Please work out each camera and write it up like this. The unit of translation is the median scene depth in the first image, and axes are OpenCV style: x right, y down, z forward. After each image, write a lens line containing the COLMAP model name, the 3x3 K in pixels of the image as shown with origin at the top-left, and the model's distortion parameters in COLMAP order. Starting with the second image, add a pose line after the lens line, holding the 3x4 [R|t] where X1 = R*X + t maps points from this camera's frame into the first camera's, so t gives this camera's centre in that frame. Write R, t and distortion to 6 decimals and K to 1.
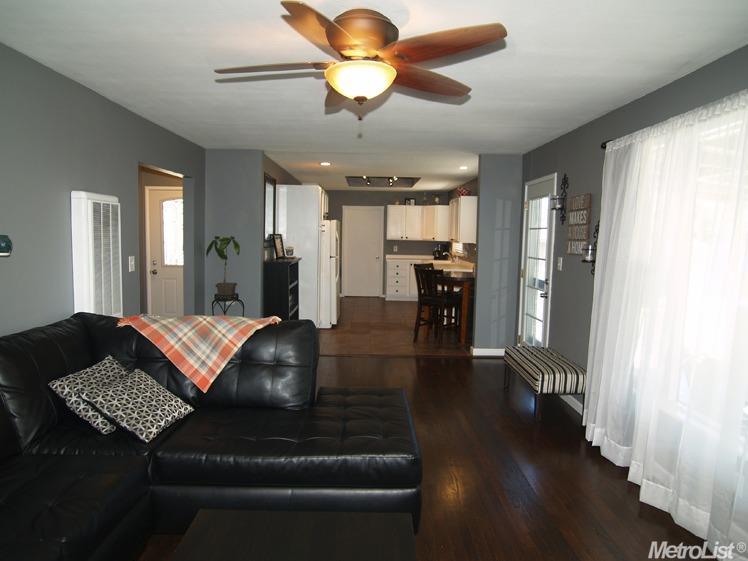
lens RADIAL K [[471.0, 0, 374.3], [0, 471.0, 276.9], [0, 0, 1]] dist [-0.035107, 0.002890]
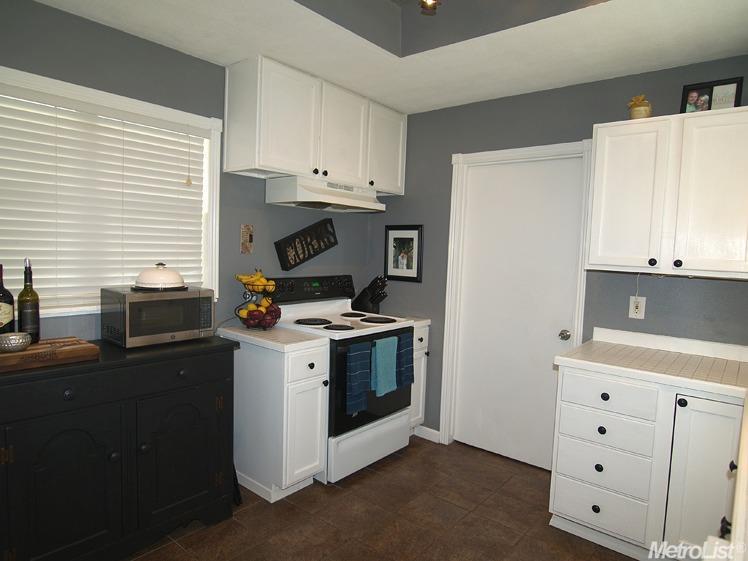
lens RADIAL K [[471.0, 0, 369.4], [0, 471.0, 278.7], [0, 0, 1]] dist [-0.035107, 0.002890]
pose [[0.757650, 0.052126, -0.650576, 0.154560], [-0.079544, 0.996749, -0.012773, -0.097033], [0.647795, 0.061427, 0.759334, 1.164054]]
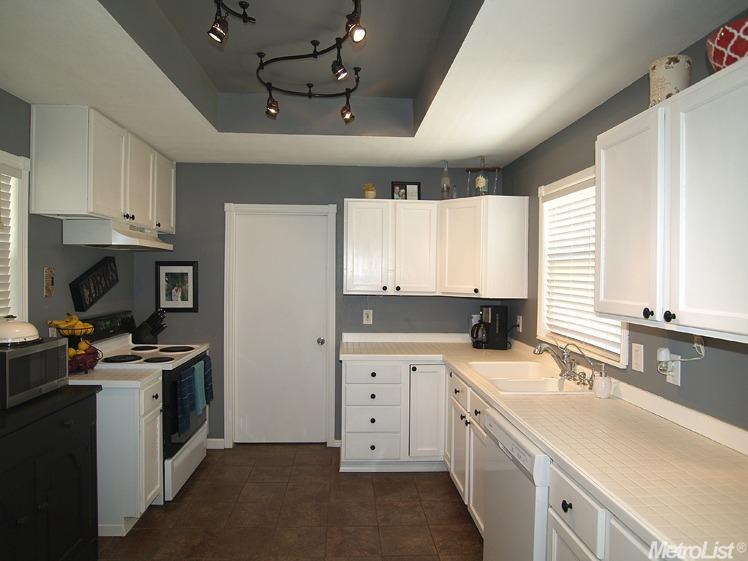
lens RADIAL K [[471.0, 0, 371.1], [0, 471.0, 278.2], [0, 0, 1]] dist [-0.035107, 0.002890]
pose [[0.998957, -0.007320, 0.045067, 0.049968], [0.010769, 0.996991, -0.076760, -0.098951], [-0.044369, 0.077165, 0.996031, 0.997728]]
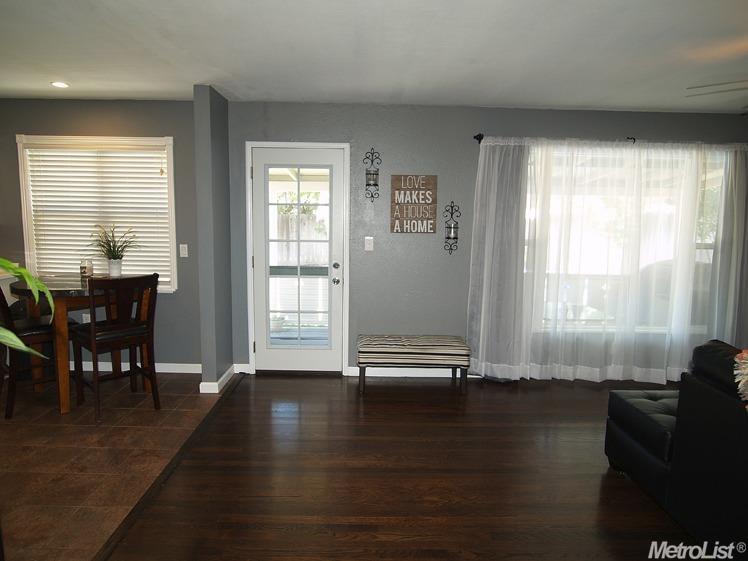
lens RADIAL K [[471.0, 0, 374.7], [0, 471.0, 276.2], [0, 0, 1]] dist [-0.035107, 0.002890]
pose [[-0.004152, -0.135971, 0.990704, -0.363663], [0.074990, 0.987881, 0.135898, -0.060630], [-0.997176, 0.074857, 0.006095, 0.653239]]
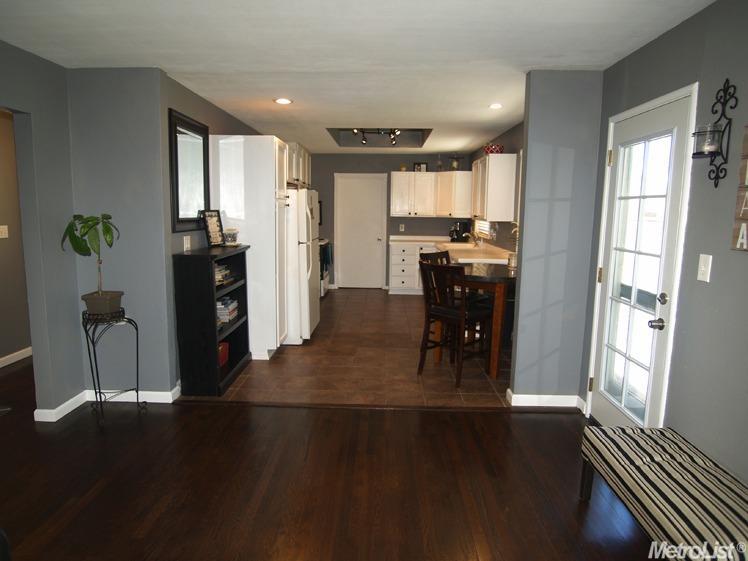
lens RADIAL K [[471.0, 0, 373.8], [0, 471.0, 279.6], [0, 0, 1]] dist [-0.035107, 0.002890]
pose [[0.999291, -0.000335, -0.037655, 0.044440], [0.002472, 0.998387, 0.056723, -0.029177], [0.037575, -0.056776, 0.997680, 0.331742]]
